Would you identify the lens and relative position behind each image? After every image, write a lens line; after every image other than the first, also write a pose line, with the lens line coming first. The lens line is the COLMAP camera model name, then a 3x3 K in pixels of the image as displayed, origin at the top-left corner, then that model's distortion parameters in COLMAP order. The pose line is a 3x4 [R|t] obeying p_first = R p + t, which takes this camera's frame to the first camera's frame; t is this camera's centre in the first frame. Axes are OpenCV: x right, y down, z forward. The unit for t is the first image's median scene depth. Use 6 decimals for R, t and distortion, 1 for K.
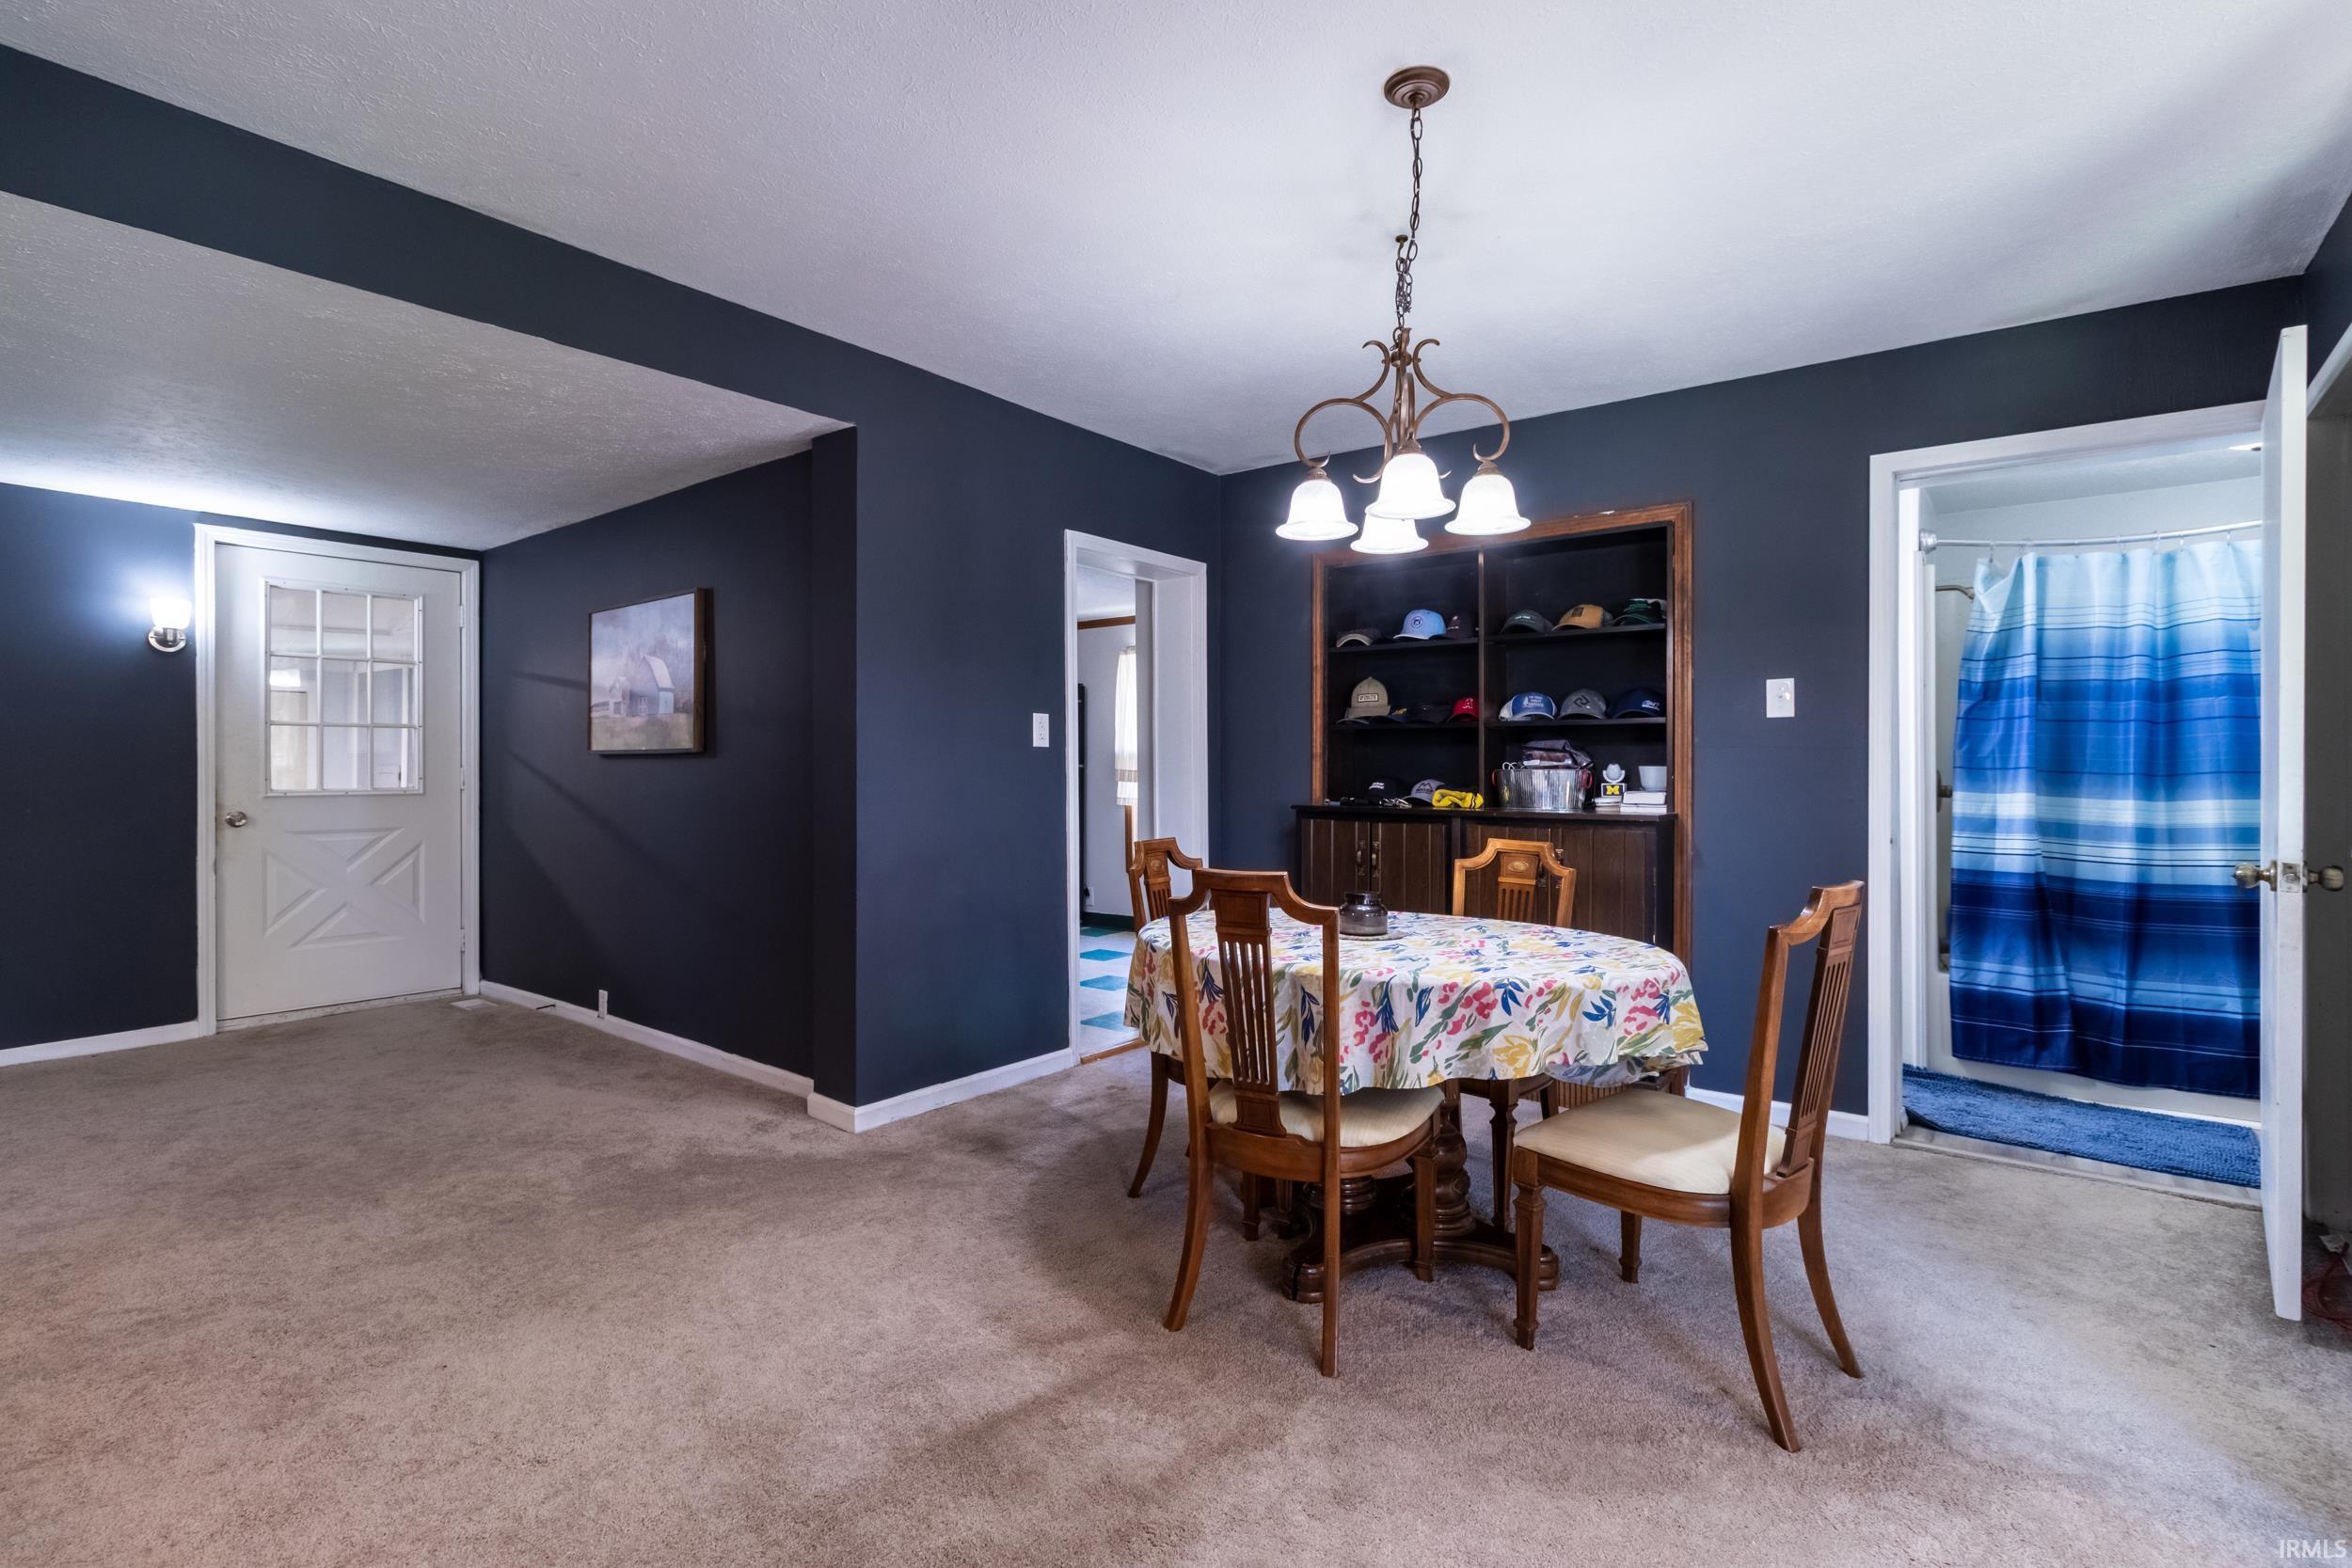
lens RADIAL K [[1116.8, 0, 1316.0], [0, 1116.8, 774.3], [0, 0, 1]] dist [0.000891, 0.000259]
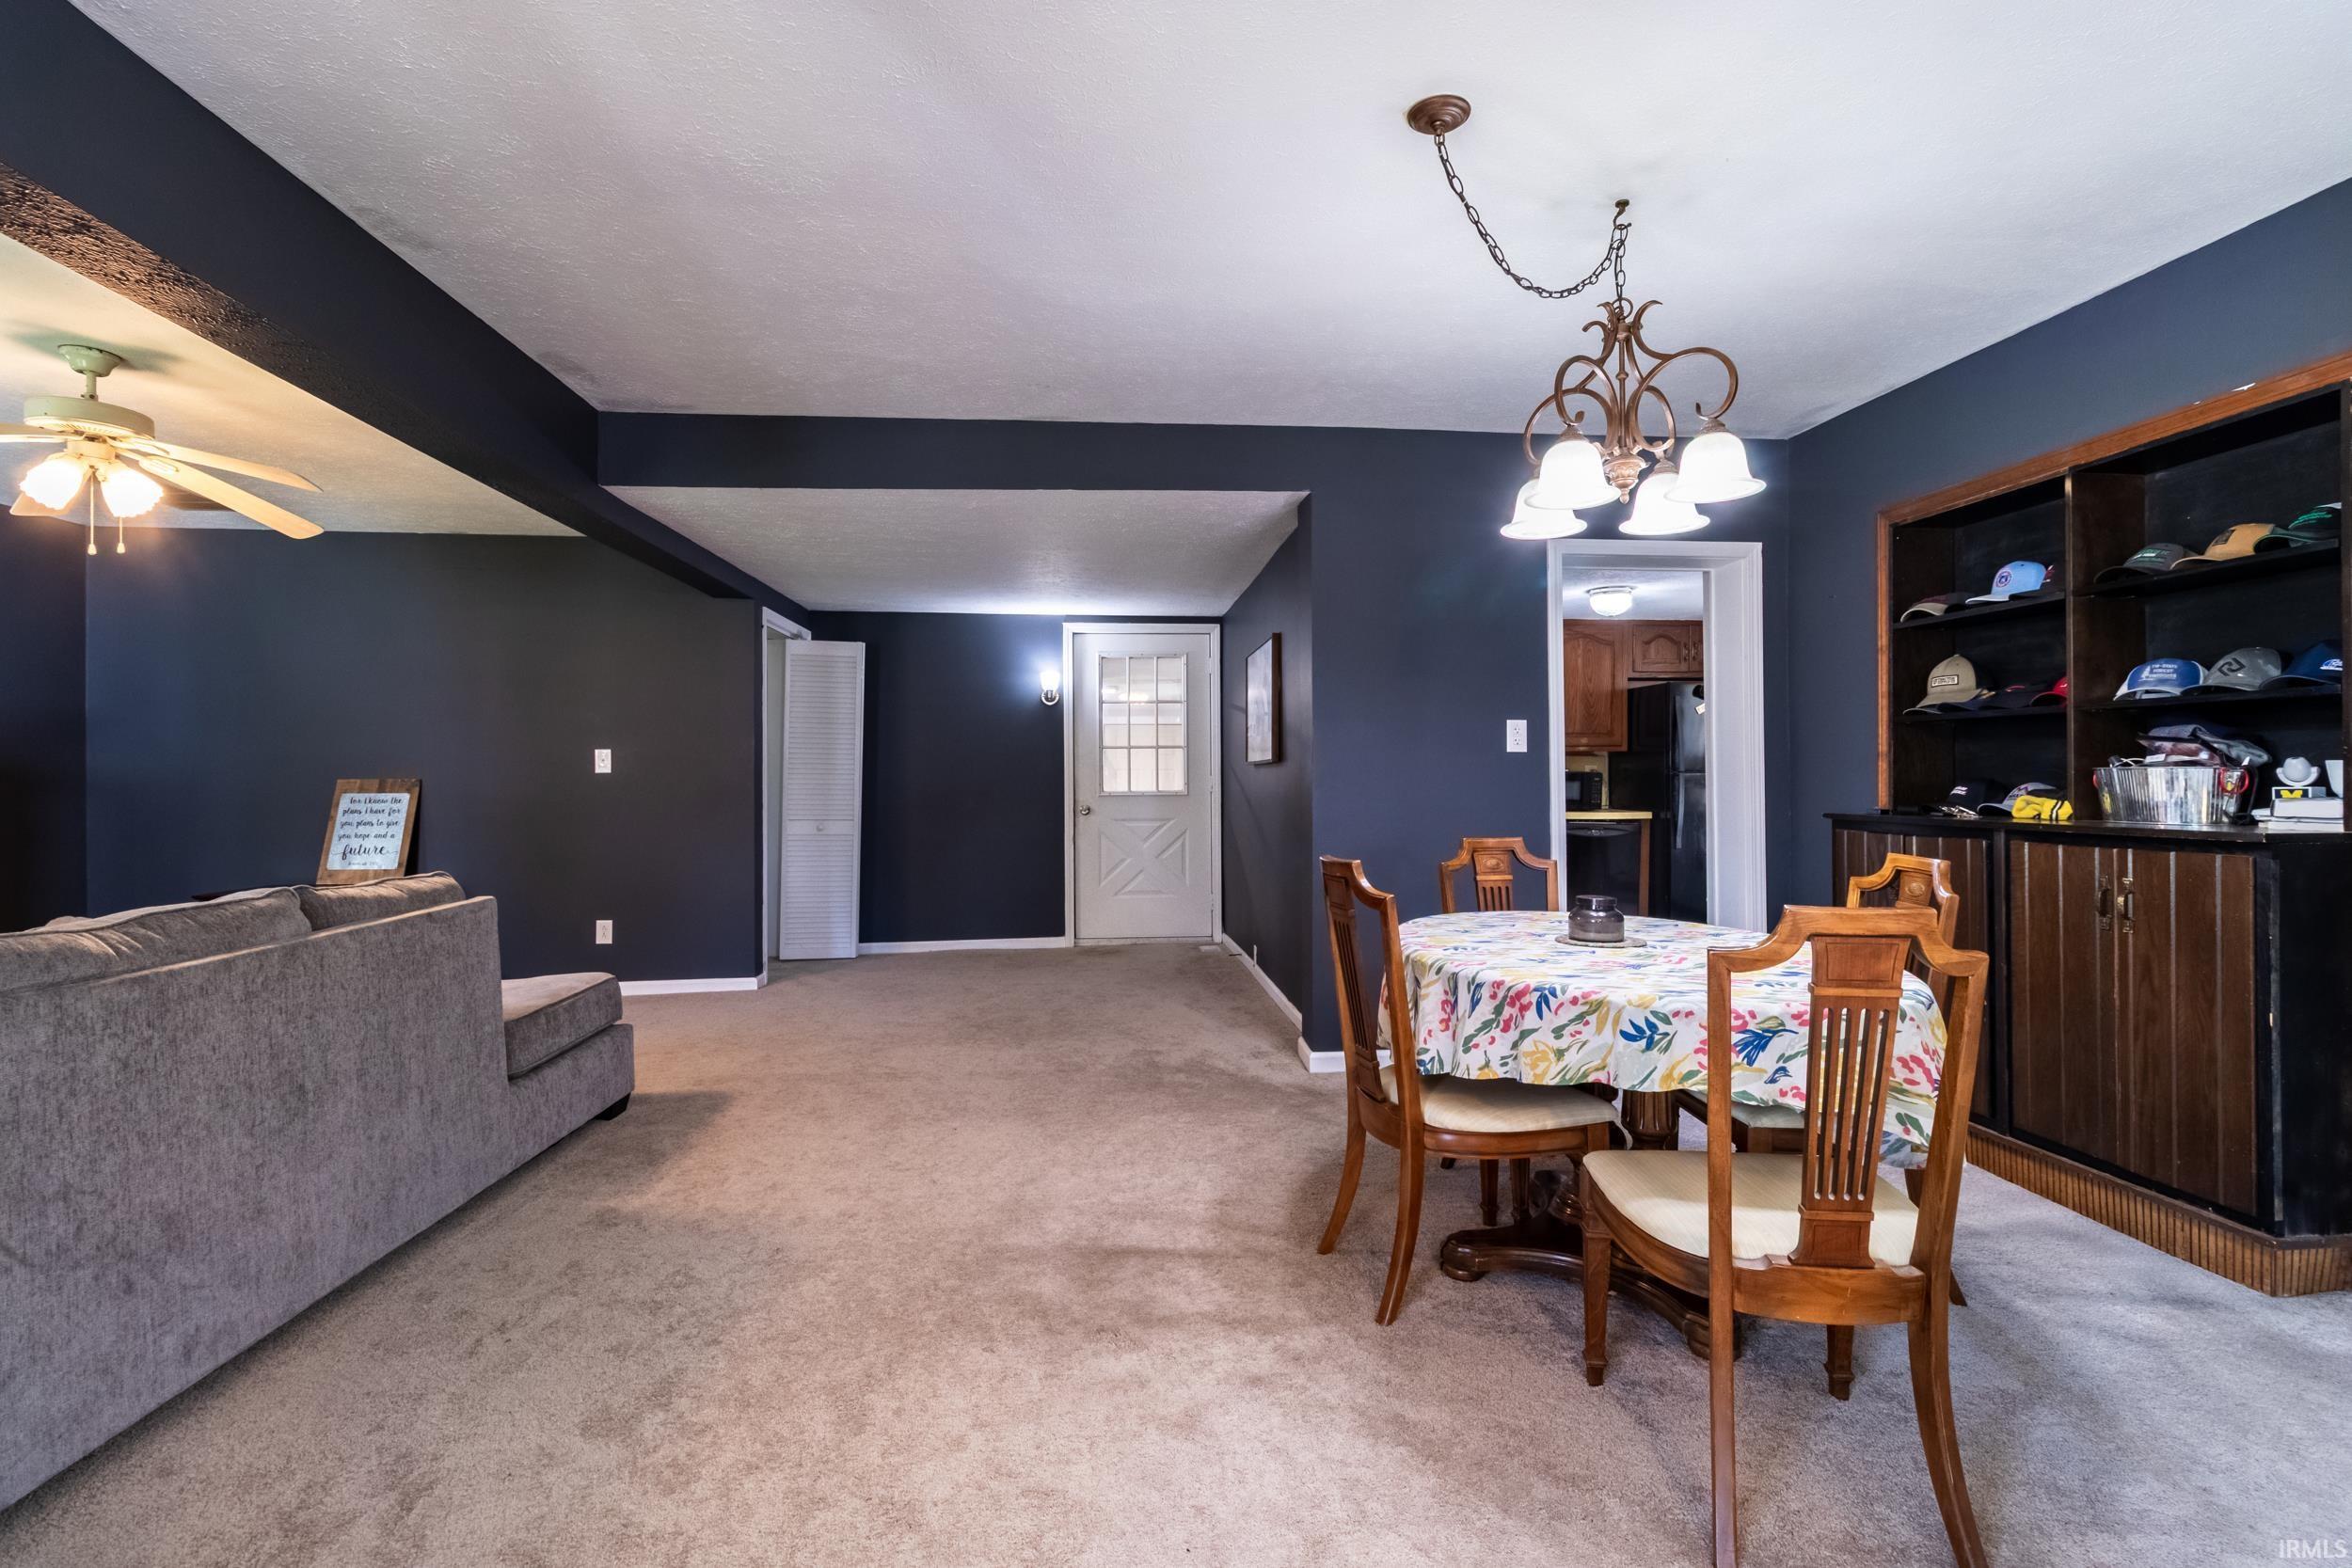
lens RADIAL K [[1151.6, 0, 1182.4], [0, 1151.6, 778.5], [0, 0, 1]] dist [0.001212, 0.000090]
pose [[0.659639, -0.005140, -0.751565, 0.418106], [0.001767, 0.999984, -0.005288, 0.006707], [0.751580, 0.002160, 0.659638, 0.062893]]
